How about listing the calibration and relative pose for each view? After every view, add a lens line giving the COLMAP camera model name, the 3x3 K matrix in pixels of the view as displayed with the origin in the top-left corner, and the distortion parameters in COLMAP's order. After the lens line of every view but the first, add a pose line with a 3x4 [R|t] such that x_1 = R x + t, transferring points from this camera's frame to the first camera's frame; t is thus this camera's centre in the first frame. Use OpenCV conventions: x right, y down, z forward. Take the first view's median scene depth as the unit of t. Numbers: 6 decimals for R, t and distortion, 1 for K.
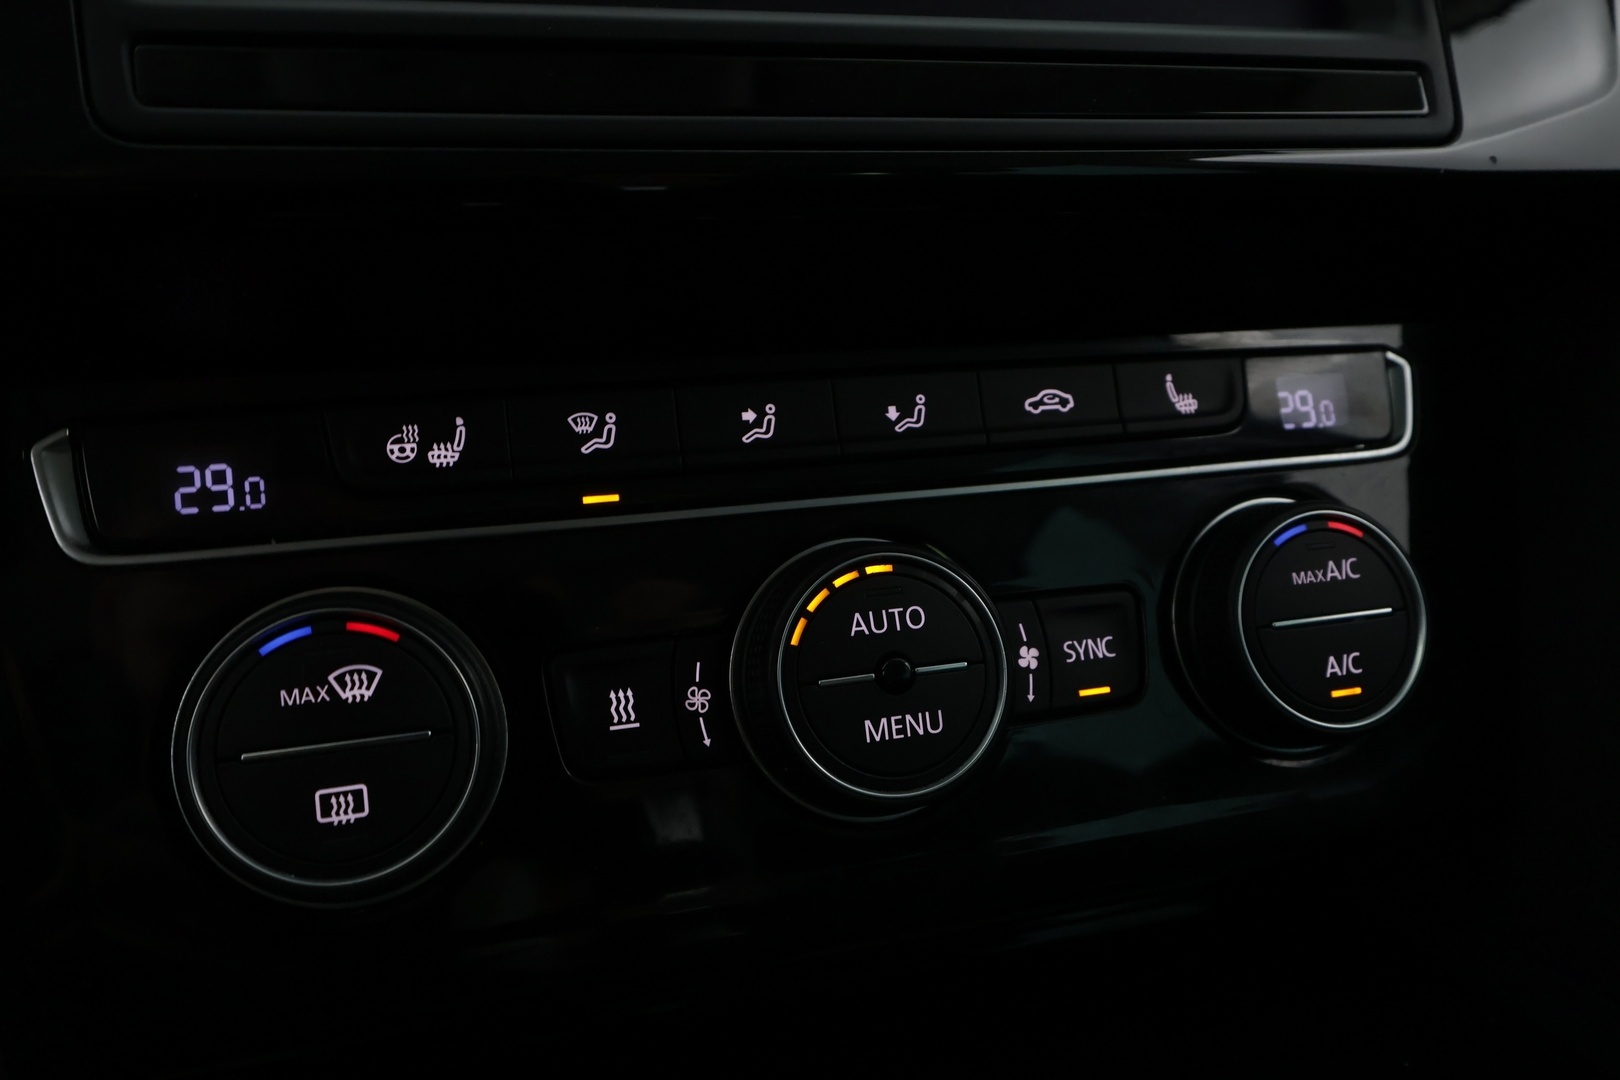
lens RADIAL K [[1273.0, 0, 805.6], [0, 1273.0, 542.8], [0, 0, 1]] dist [0.006474, -0.003841]
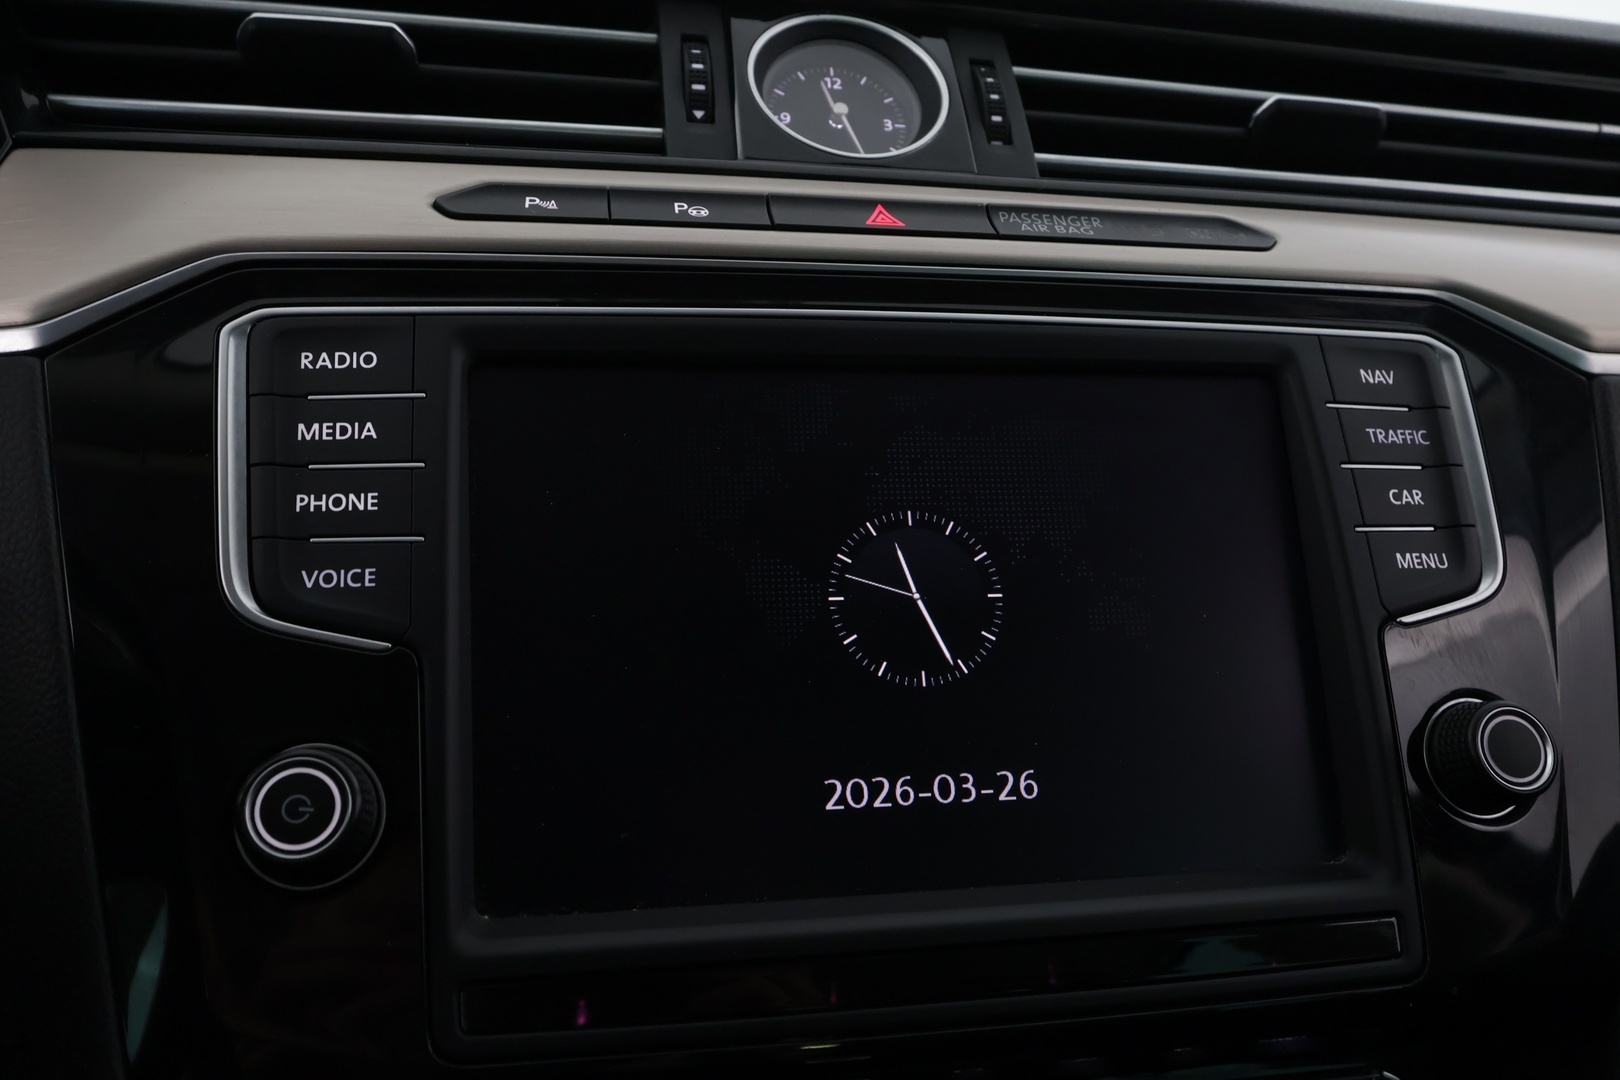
lens RADIAL K [[1273.0, 0, 805.9], [0, 1273.0, 542.2], [0, 0, 1]] dist [0.006474, -0.003841]
pose [[0.994348, 0.052939, -0.092031, -0.013235], [-0.061703, 0.993549, -0.095147, -0.623218], [0.086400, 0.100288, 0.991200, -0.392460]]
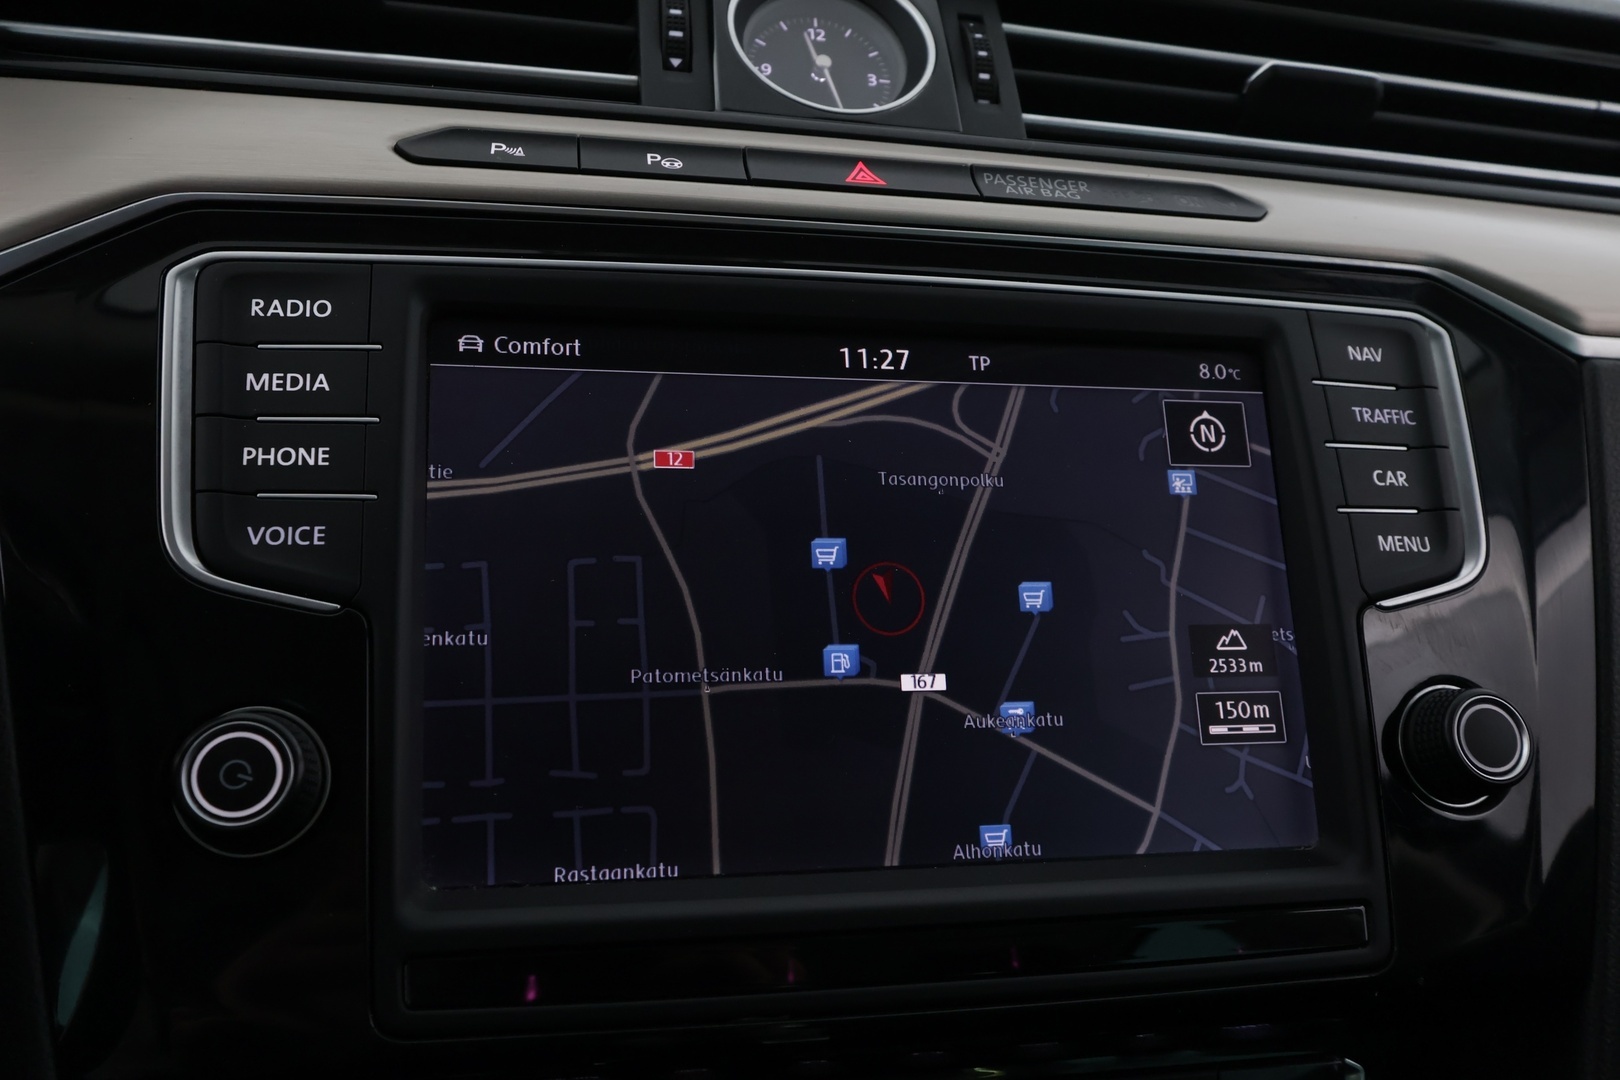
lens RADIAL K [[1273.0, 0, 804.5], [0, 1273.0, 540.1], [0, 0, 1]] dist [0.006474, -0.003841]
pose [[0.993972, 0.079484, -0.075516, -0.005217], [-0.084758, 0.993981, -0.069411, -0.632661], [0.069544, 0.075393, 0.994726, -0.350117]]
